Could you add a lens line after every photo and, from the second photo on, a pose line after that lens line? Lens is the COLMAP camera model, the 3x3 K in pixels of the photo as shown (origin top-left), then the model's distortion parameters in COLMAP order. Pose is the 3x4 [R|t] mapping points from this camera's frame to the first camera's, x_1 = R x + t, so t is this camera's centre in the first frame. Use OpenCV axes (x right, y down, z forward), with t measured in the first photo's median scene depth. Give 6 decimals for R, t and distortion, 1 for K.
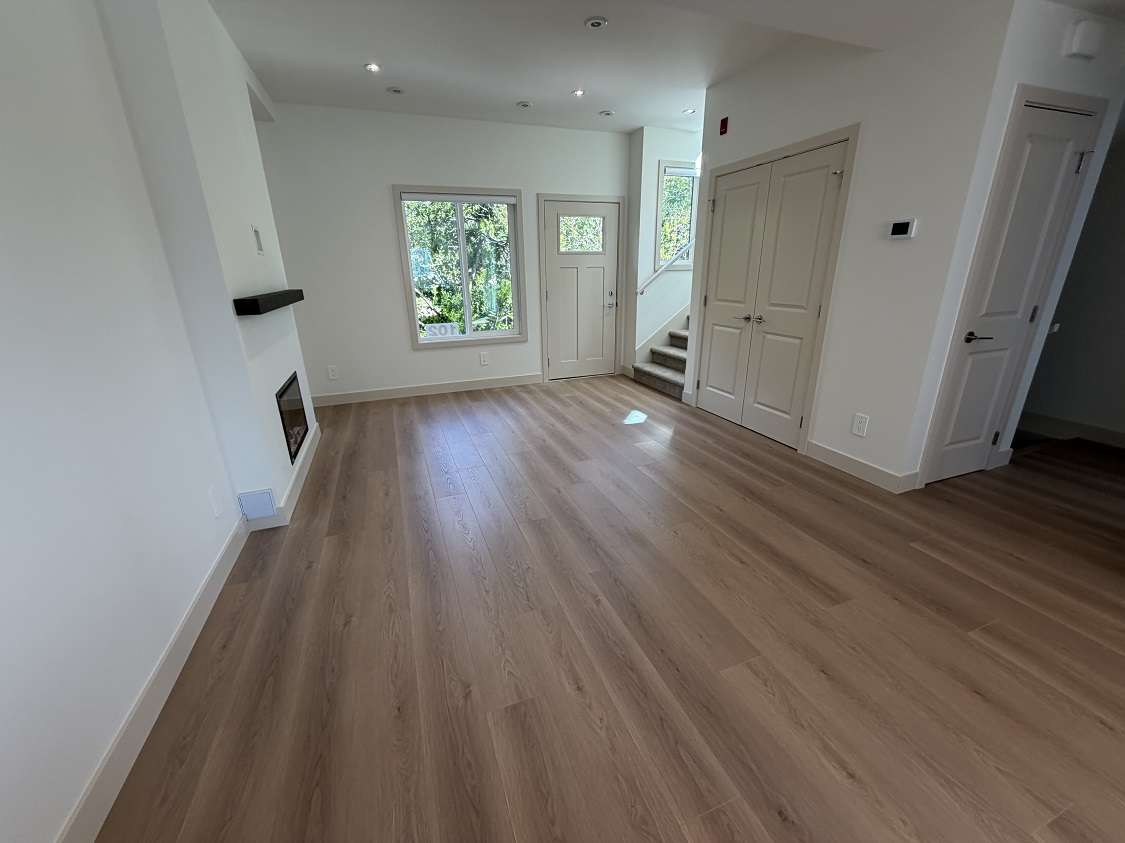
lens RADIAL K [[454.7, 0, 562.5], [0, 454.7, 421.5], [0, 0, 1]] dist [0.000497, 0.000012]
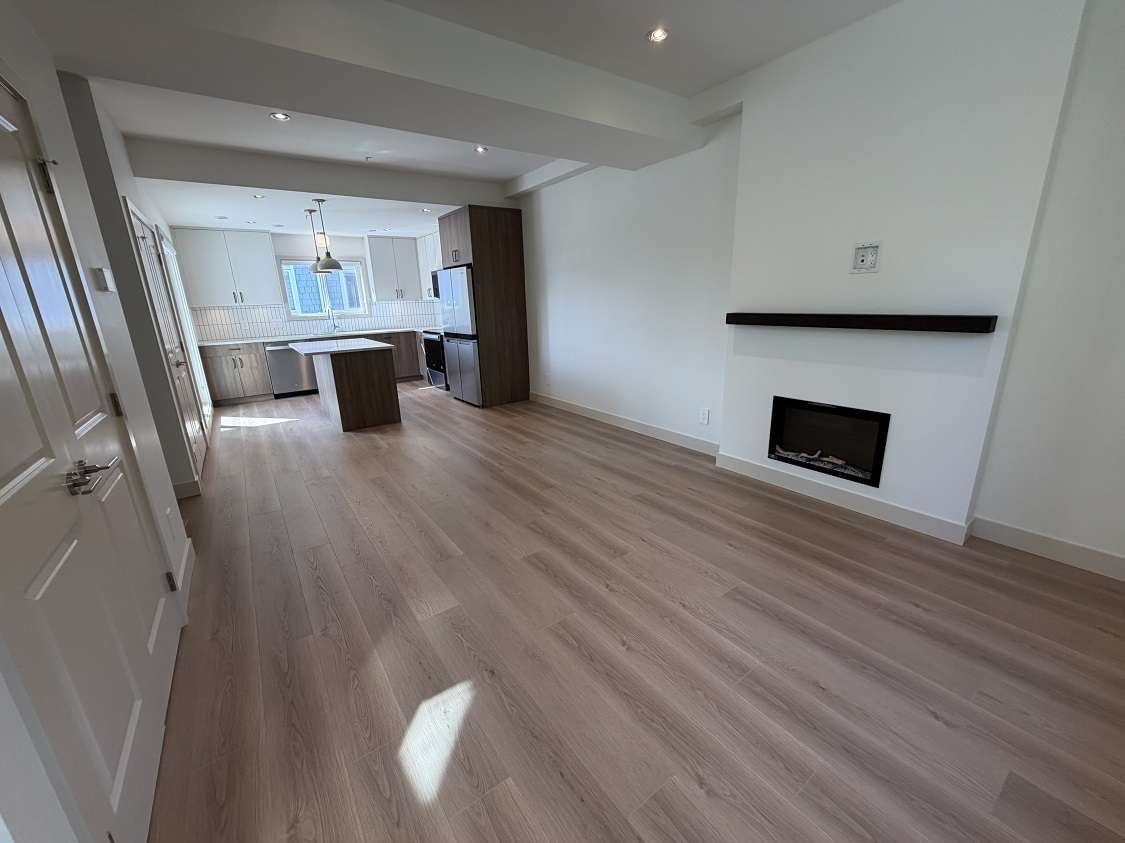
lens RADIAL K [[446.9, 0, 560.3], [0, 446.9, 421.8], [0, 0, 1]] dist [-0.001418, -0.000234]
pose [[-0.966270, 0.114760, -0.230548, 0.198938], [-0.035144, 0.828088, 0.559495, -0.697078], [0.255122, 0.548726, -0.796124, 2.007549]]
